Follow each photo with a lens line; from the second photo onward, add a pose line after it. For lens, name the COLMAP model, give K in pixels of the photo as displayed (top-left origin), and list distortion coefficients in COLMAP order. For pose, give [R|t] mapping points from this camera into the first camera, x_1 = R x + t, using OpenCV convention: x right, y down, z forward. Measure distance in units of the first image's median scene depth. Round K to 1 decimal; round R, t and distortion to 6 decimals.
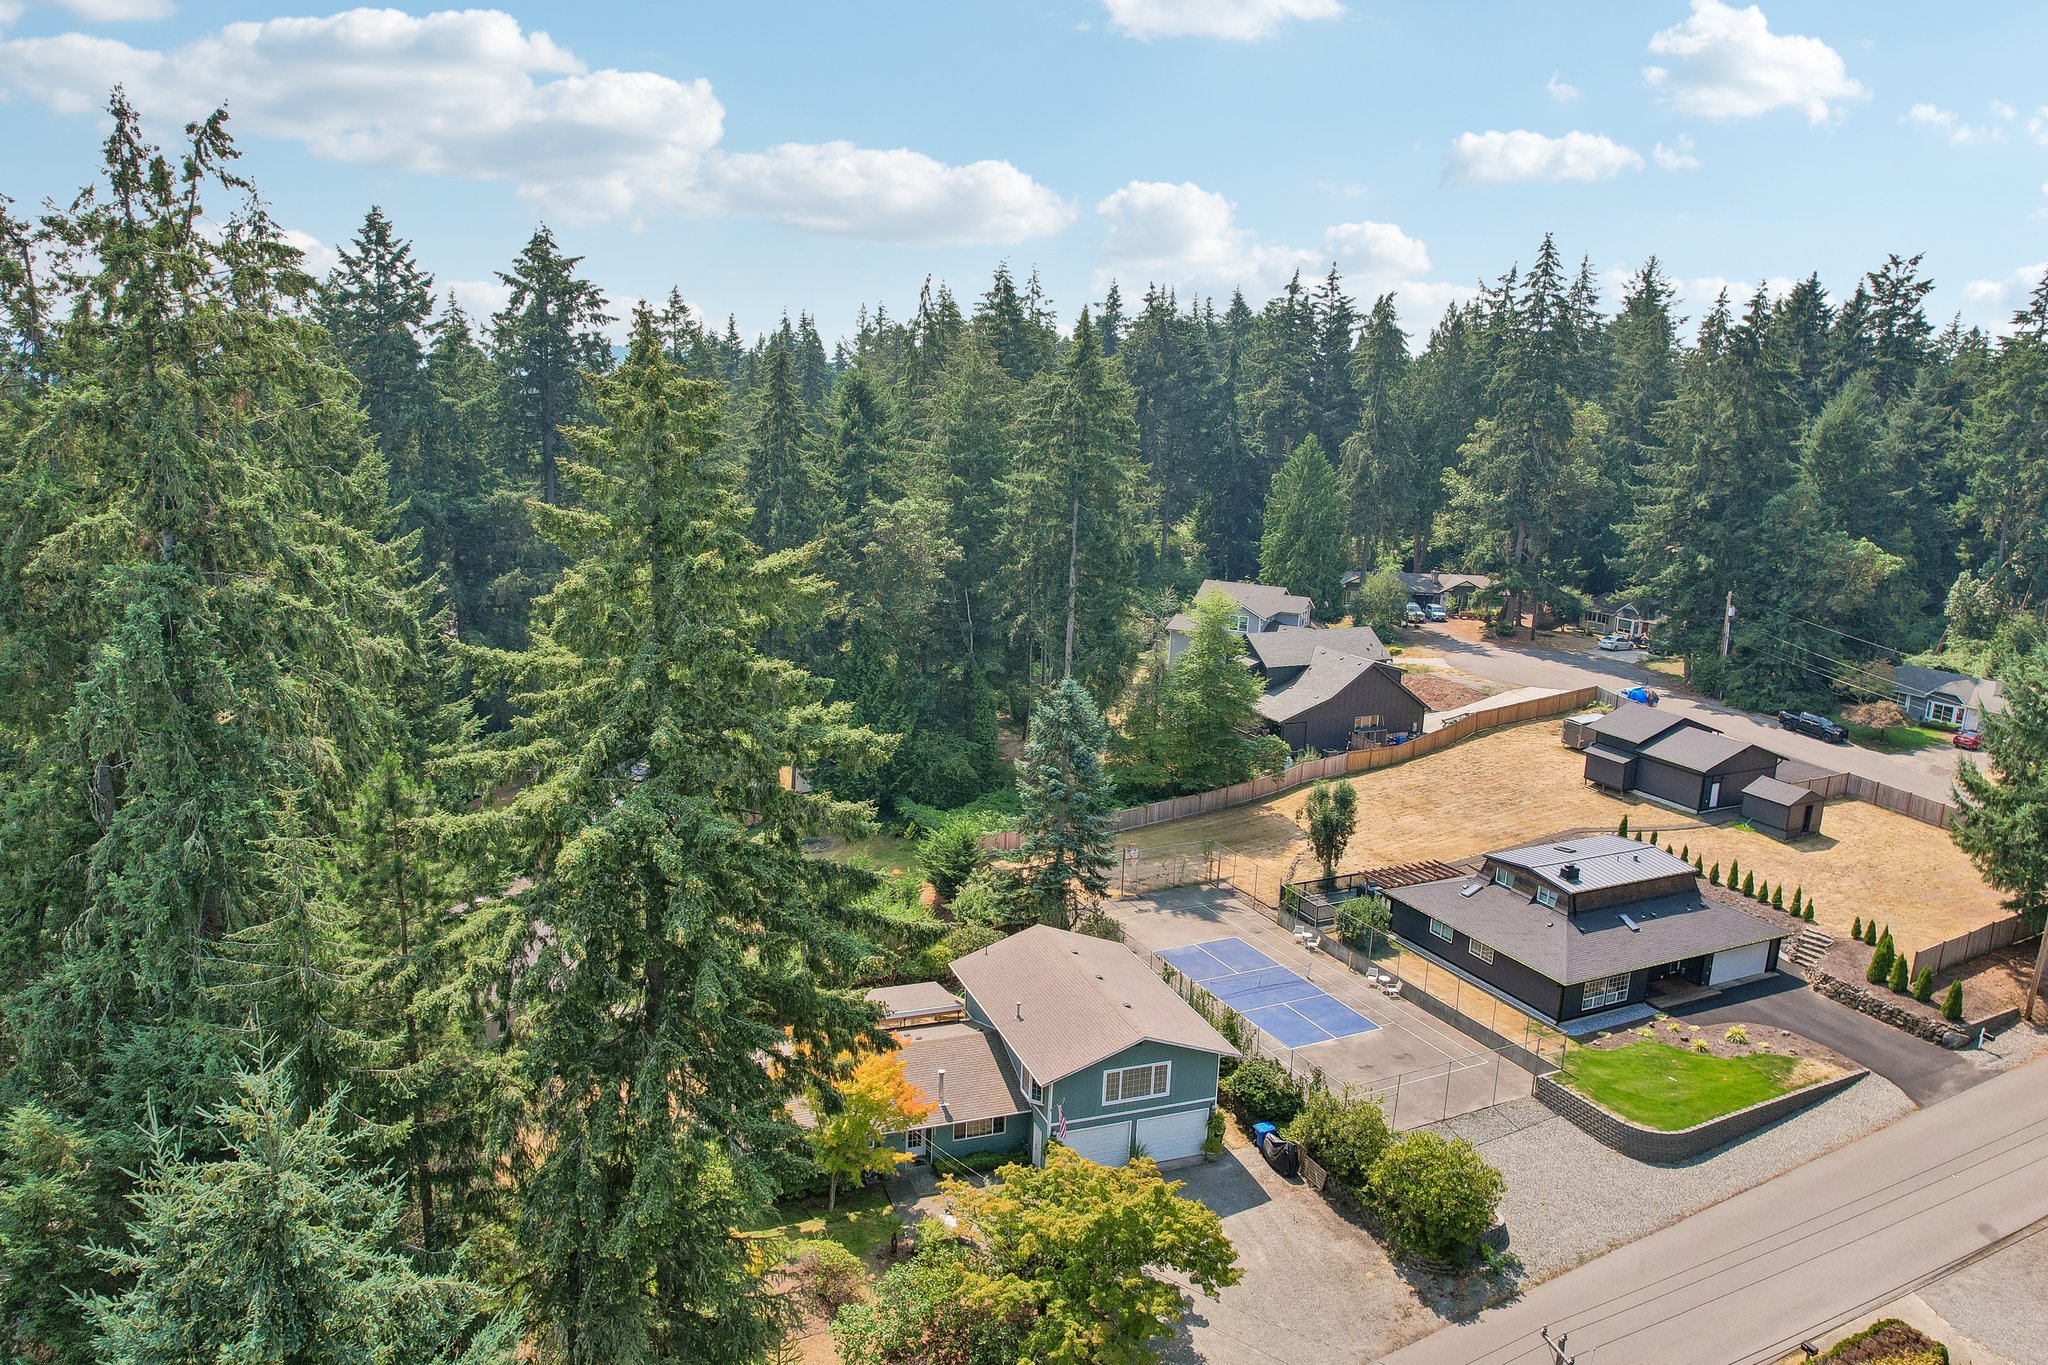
lens RADIAL K [[1404.2, 0, 1024.0], [0, 1404.2, 682.5], [0, 0, 1]] dist [-0.069020, 0.050071]
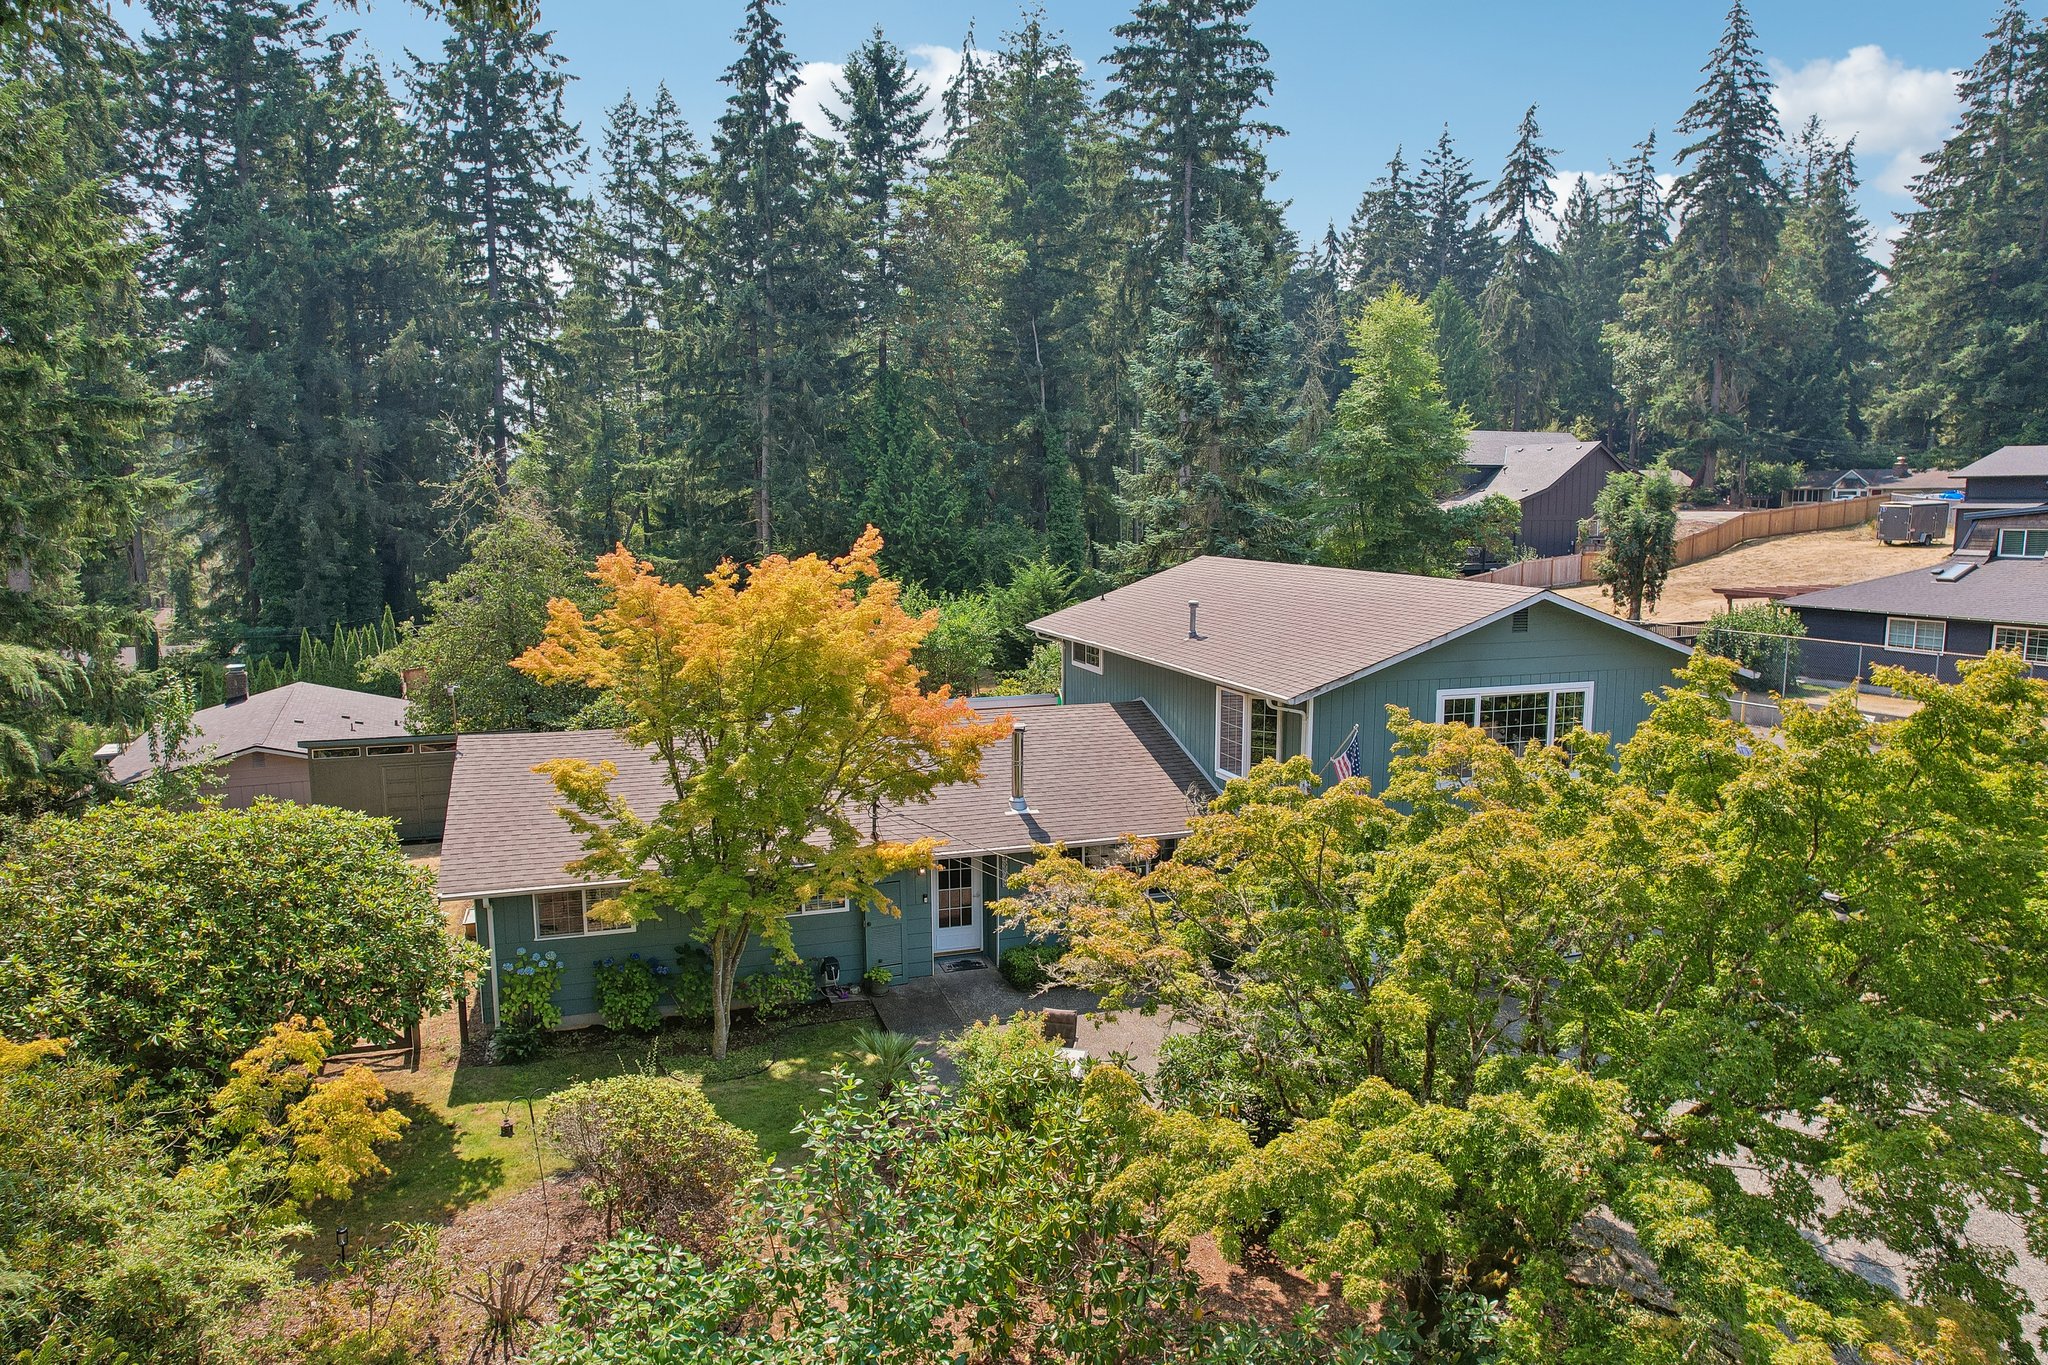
lens RADIAL K [[1331.8, 0, 1024.0], [0, 1331.8, 682.5], [0, 0, 1]] dist [-0.093972, 0.085551]
pose [[0.998554, -0.031048, -0.043894, -0.028945], [0.027569, 0.996590, -0.077766, 0.213078], [0.046159, 0.076443, 0.996005, 0.446740]]
